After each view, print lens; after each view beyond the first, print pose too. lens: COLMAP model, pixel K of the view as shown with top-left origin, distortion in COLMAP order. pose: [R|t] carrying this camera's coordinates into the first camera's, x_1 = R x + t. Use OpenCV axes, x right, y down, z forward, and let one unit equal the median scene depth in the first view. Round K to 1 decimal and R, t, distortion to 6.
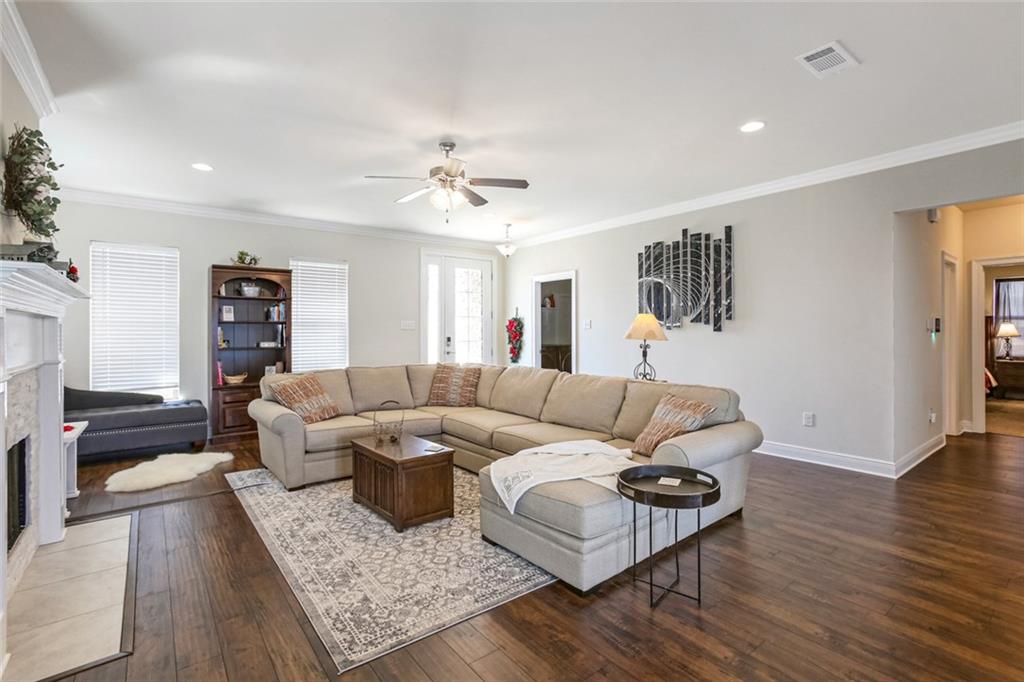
lens RADIAL K [[469.8, 0, 499.1], [0, 469.8, 329.2], [0, 0, 1]] dist [-0.041945, 0.032019]
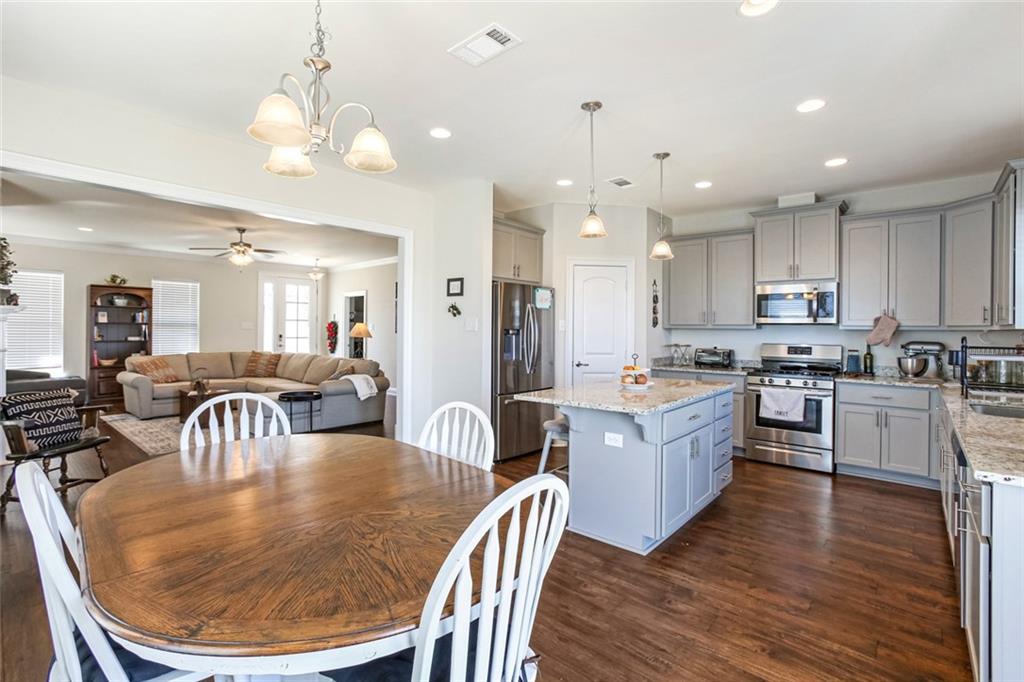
lens RADIAL K [[469.8, 0, 499.1], [0, 469.8, 329.2], [0, 0, 1]] dist [-0.041945, 0.032019]
pose [[0.982677, 0.011153, 0.184990, 0.375454], [-0.011969, 0.999923, 0.003295, -0.015825], [-0.184939, -0.005452, 0.982735, -0.667015]]
